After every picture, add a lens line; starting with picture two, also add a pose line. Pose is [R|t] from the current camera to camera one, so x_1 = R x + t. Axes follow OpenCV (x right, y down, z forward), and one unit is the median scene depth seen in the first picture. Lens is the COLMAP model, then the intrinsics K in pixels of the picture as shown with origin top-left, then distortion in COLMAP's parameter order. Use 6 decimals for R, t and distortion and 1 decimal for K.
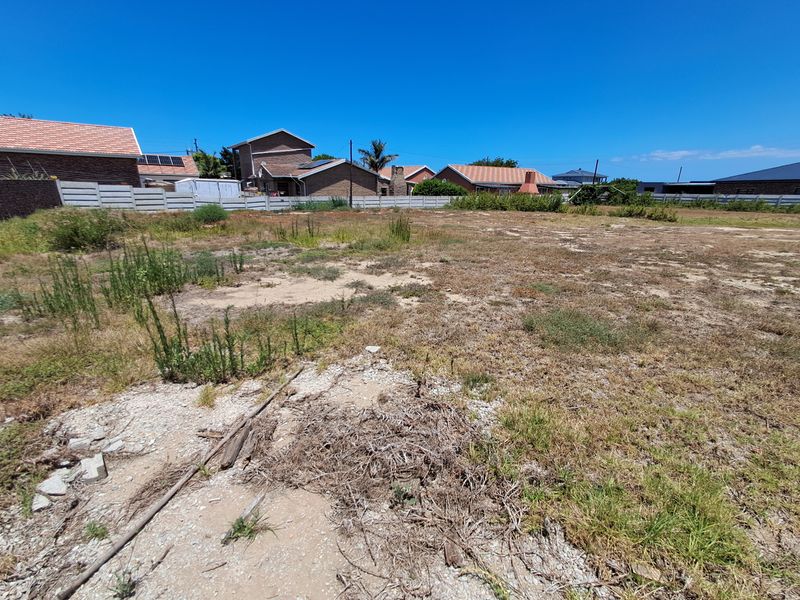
lens RADIAL K [[362.8, 0, 400.2], [0, 362.8, 299.7], [0, 0, 1]] dist [-0.002150, 0.004951]
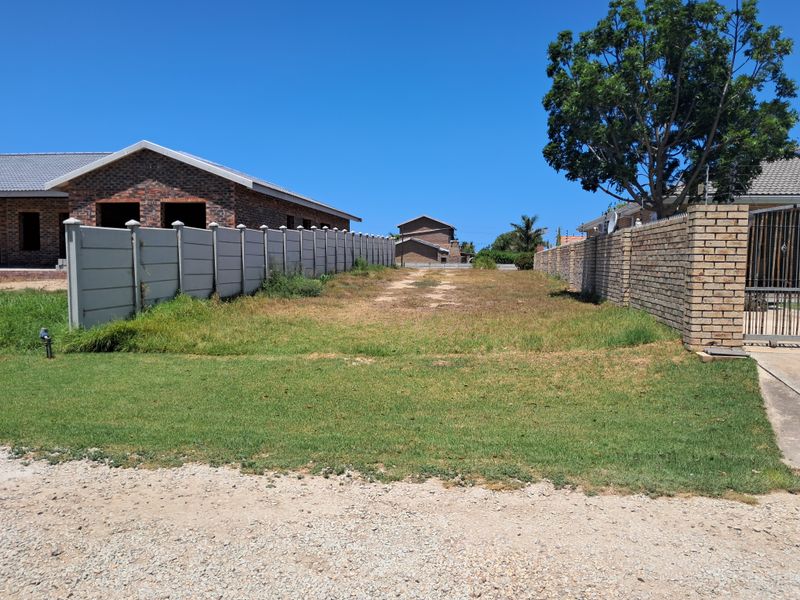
lens RADIAL K [[626.5, 0, 399.7], [0, 626.5, 306.6], [0, 0, 1]] dist [0.083858, -0.003317]
pose [[0.723006, 0.042915, -0.689508, 1.400207], [-0.209355, 0.964747, -0.159480, 0.251300], [0.658357, 0.259656, 0.706502, -0.640133]]
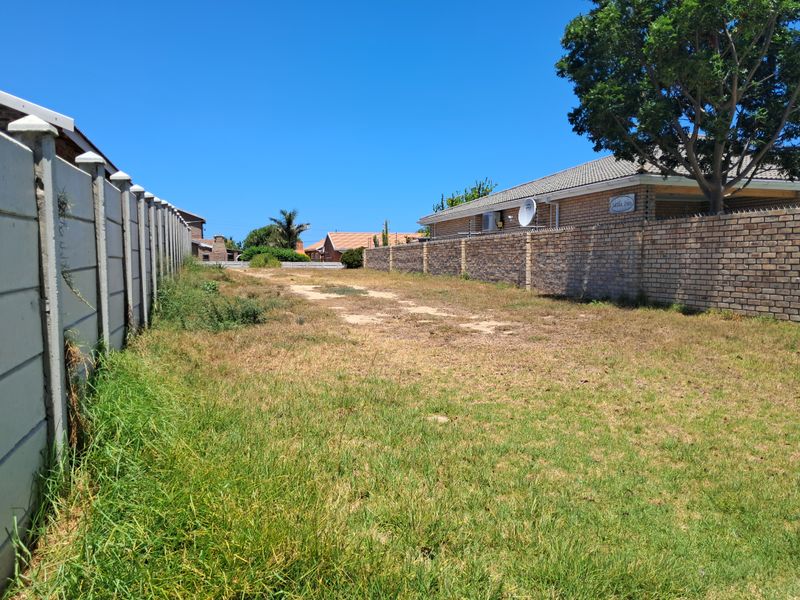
lens RADIAL K [[626.5, 0, 406.5], [0, 626.5, 300.8], [0, 0, 1]] dist [0.083858, -0.003317]
pose [[0.951333, 0.007689, -0.308069, 1.144362], [-0.082663, 0.969418, -0.231073, 0.226650], [0.296871, 0.245293, 0.922875, -0.571363]]
